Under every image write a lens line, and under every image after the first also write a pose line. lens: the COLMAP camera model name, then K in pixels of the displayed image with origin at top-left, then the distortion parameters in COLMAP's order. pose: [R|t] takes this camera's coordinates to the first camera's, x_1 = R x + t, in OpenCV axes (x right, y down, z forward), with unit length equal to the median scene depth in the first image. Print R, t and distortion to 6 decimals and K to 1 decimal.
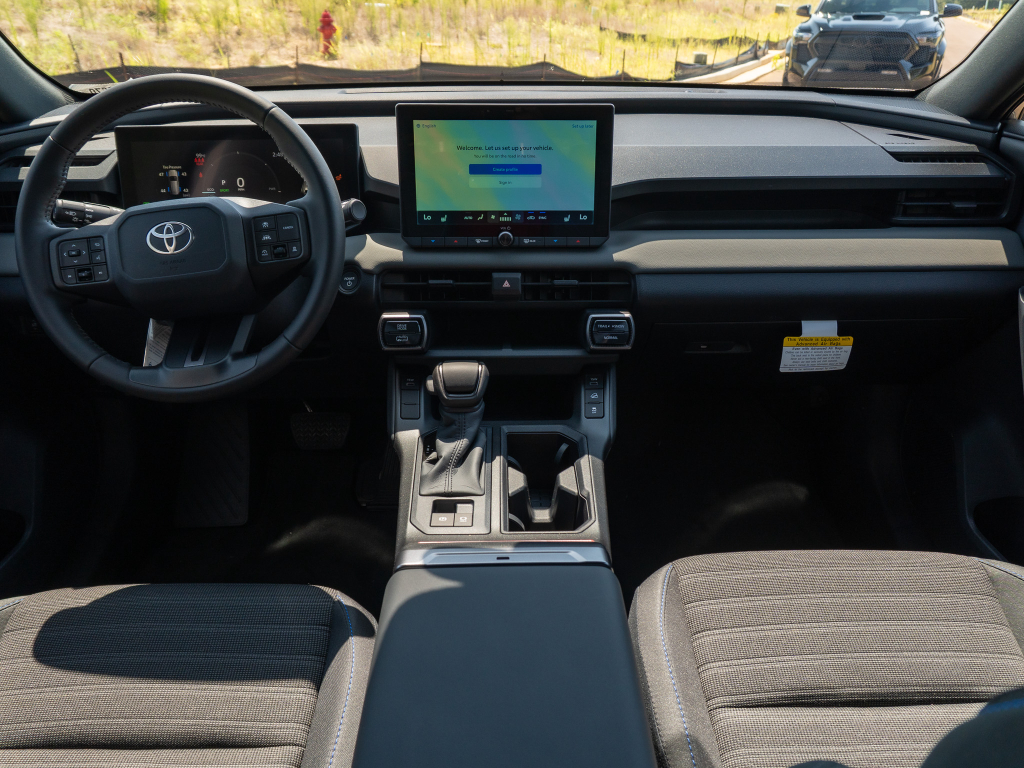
lens RADIAL K [[788.1, 0, 515.1], [0, 788.1, 381.0], [0, 0, 1]] dist [-0.031744, 0.015069]
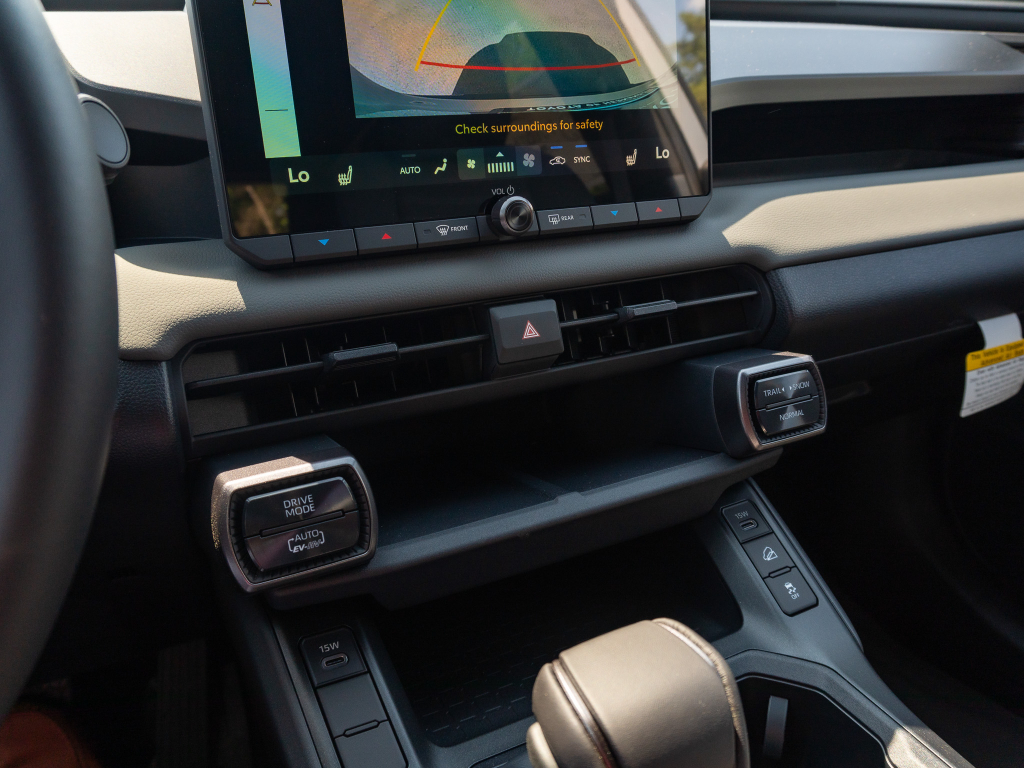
lens RADIAL K [[788.1, 0, 517.8], [0, 788.1, 387.6], [0, 0, 1]] dist [-0.031744, 0.015069]
pose [[0.897828, -0.175353, 0.403926, -0.180532], [0.204849, 0.978314, -0.030621, -0.085783], [-0.389798, 0.110236, 0.914279, 0.654131]]
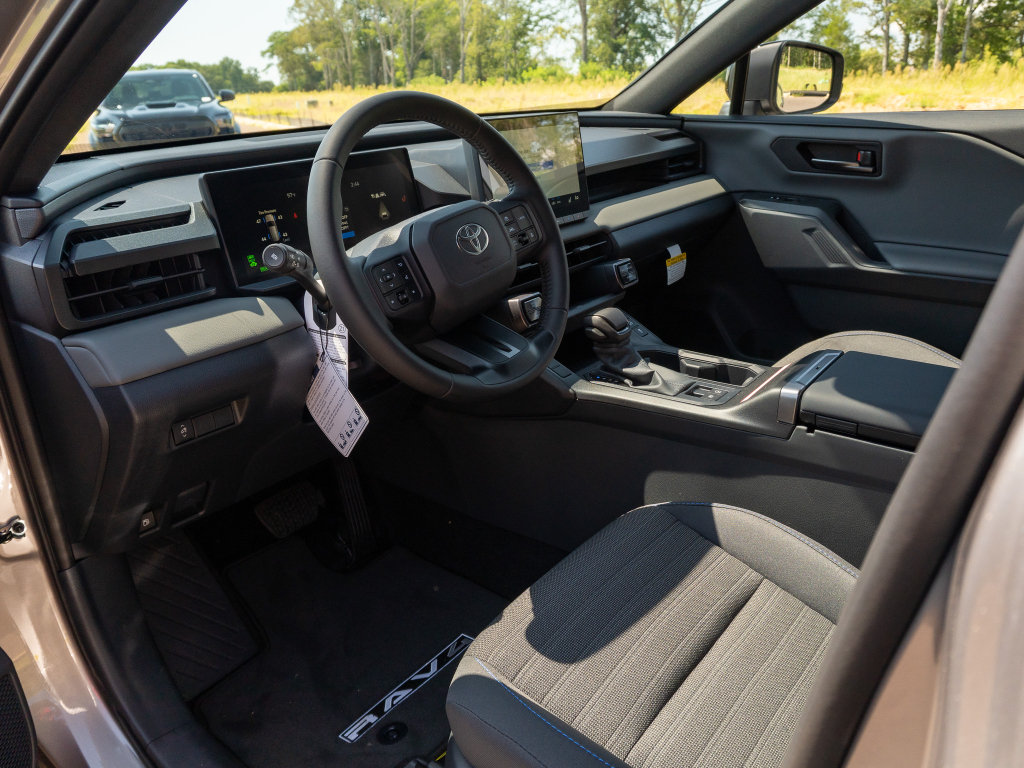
lens RADIAL K [[788.1, 0, 516.7], [0, 788.1, 383.2], [0, 0, 1]] dist [-0.031744, 0.015069]
pose [[0.627997, -0.302719, 0.716925, -1.003044], [0.375480, 0.924783, 0.061580, -0.041519], [-0.681641, 0.230518, 0.694426, 0.236090]]
